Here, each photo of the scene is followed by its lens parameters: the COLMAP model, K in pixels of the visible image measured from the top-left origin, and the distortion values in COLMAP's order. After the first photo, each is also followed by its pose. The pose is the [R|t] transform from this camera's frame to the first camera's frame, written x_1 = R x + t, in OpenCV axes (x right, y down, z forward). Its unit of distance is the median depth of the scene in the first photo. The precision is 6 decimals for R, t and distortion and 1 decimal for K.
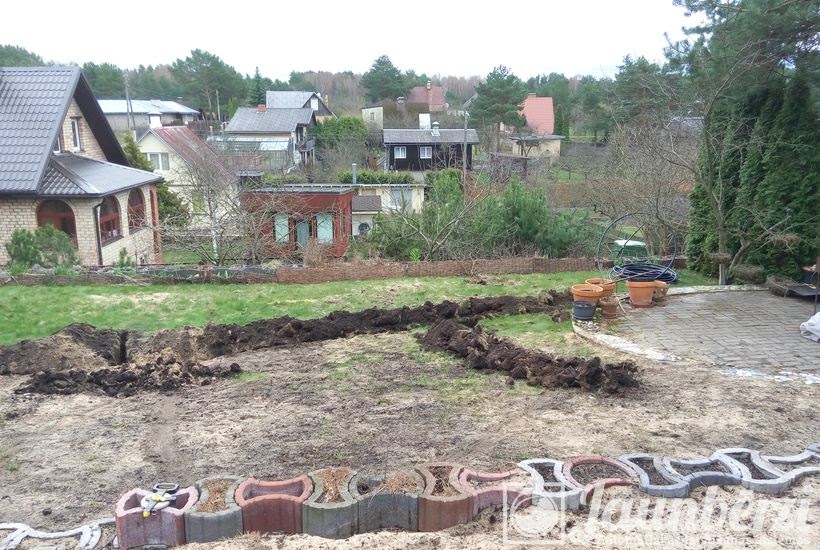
lens RADIAL K [[681.0, 0, 415.9], [0, 681.0, 277.9], [0, 0, 1]] dist [0.085720, -0.121636]
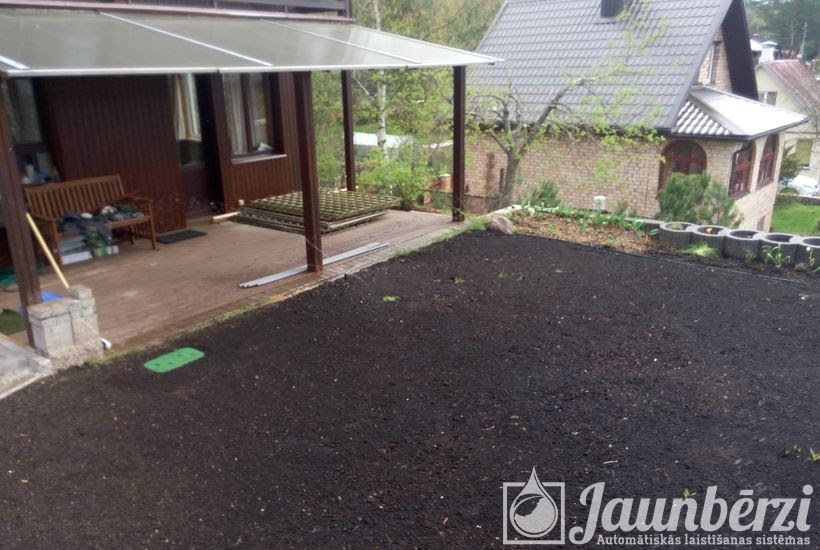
lens RADIAL K [[681.0, 0, 406.6], [0, 681.0, 278.7], [0, 0, 1]] dist [0.085720, -0.121636]
pose [[0.732741, 0.193076, -0.652543, -0.188467], [-0.141876, 0.981178, 0.131001, -0.010113], [0.665554, -0.003409, 0.746342, 0.147840]]
